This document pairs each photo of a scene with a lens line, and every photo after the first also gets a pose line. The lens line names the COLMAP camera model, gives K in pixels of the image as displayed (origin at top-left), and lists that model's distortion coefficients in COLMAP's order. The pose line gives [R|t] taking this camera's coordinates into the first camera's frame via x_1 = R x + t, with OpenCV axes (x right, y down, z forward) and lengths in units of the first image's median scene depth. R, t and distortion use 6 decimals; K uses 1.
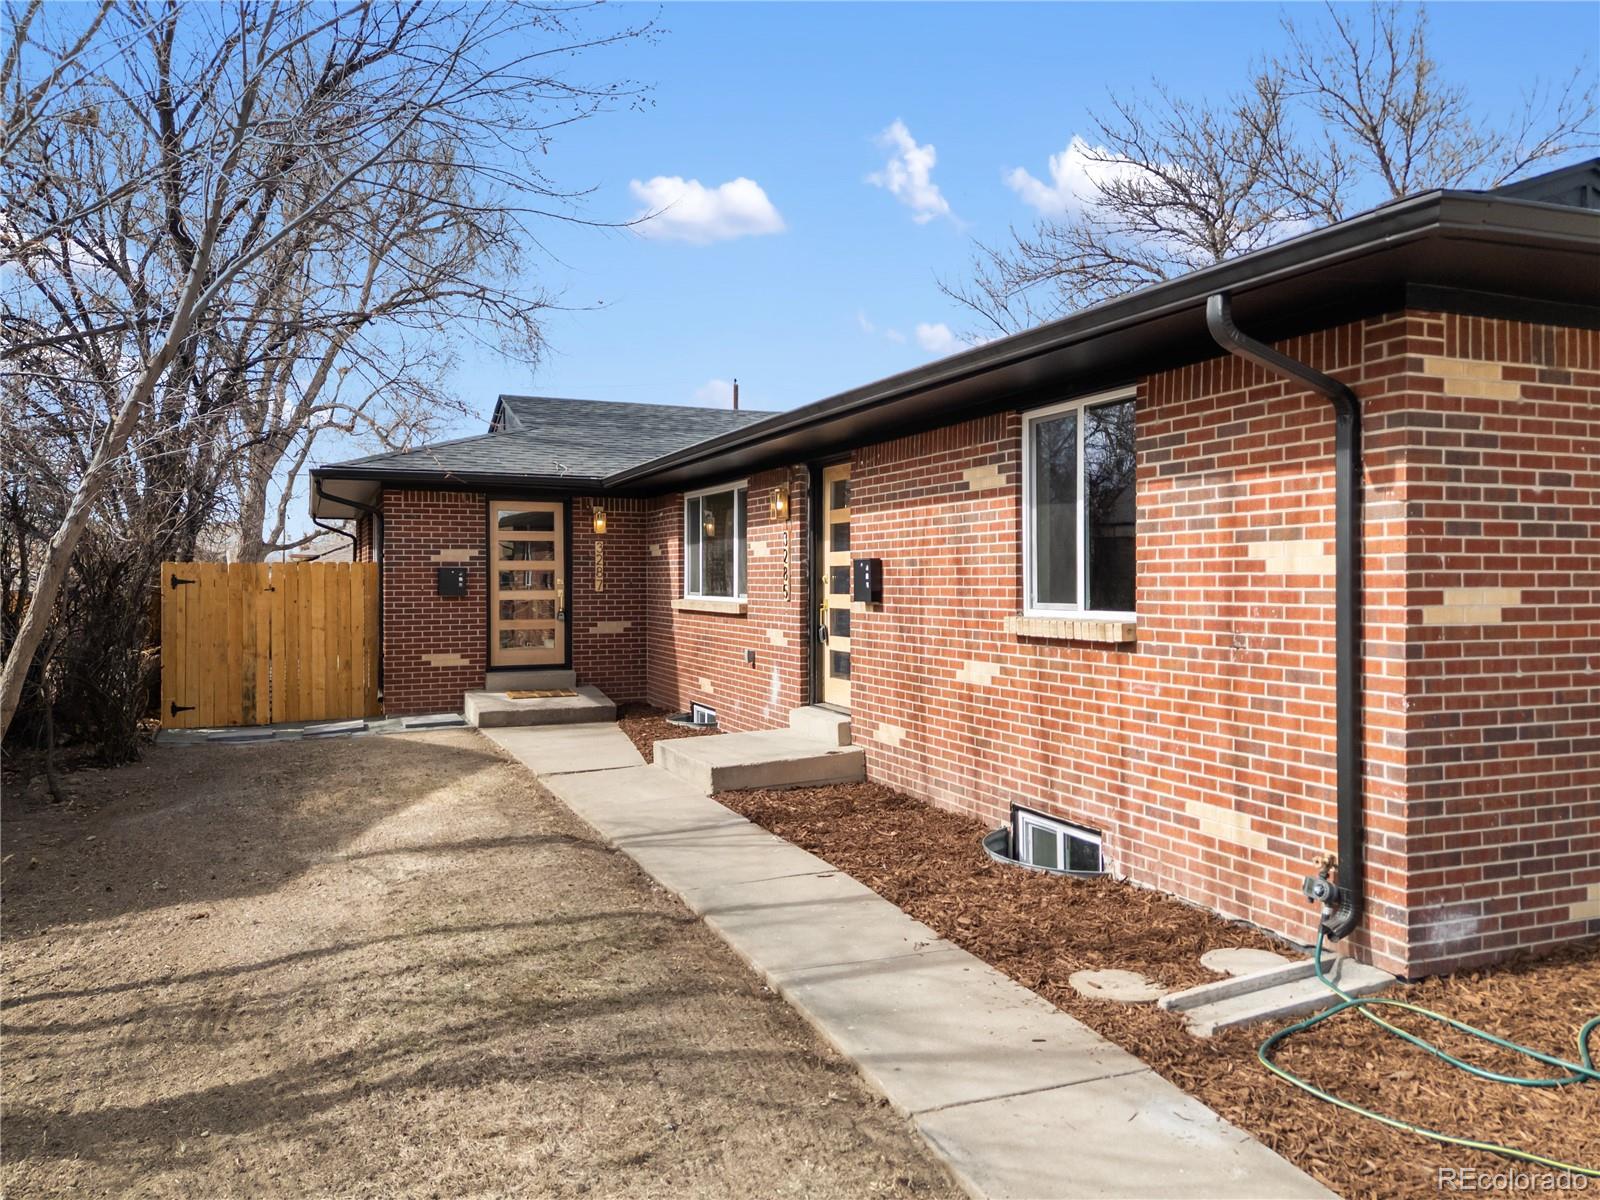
lens RADIAL K [[1206.3, 0, 806.6], [0, 1206.3, 591.5], [0, 0, 1]] dist [0.077221, -0.024475]
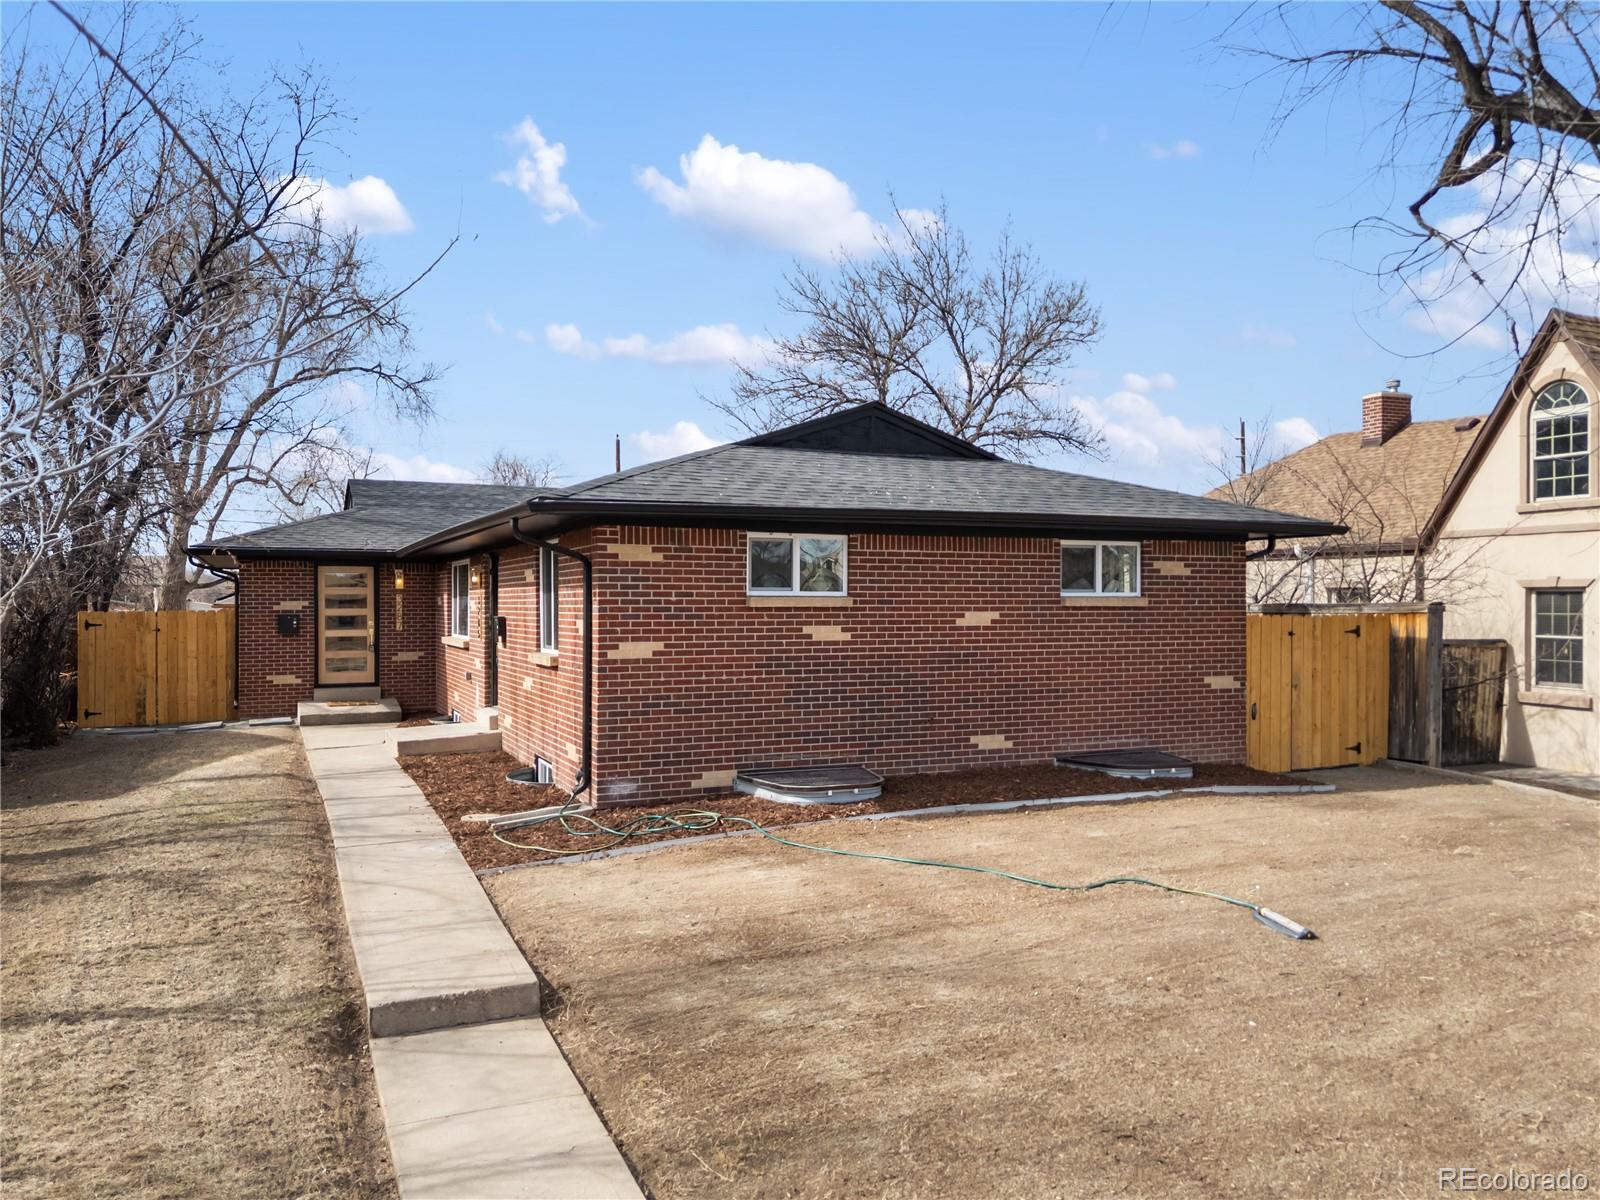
lens RADIAL K [[1206.3, 0, 798.3], [0, 1206.3, 612.6], [0, 0, 1]] dist [0.077221, -0.024475]
pose [[0.999767, 0.000031, 0.021606, 0.290373], [0.000022, 0.999997, -0.002449, -0.019528], [-0.021606, 0.002449, 0.999764, -0.467438]]
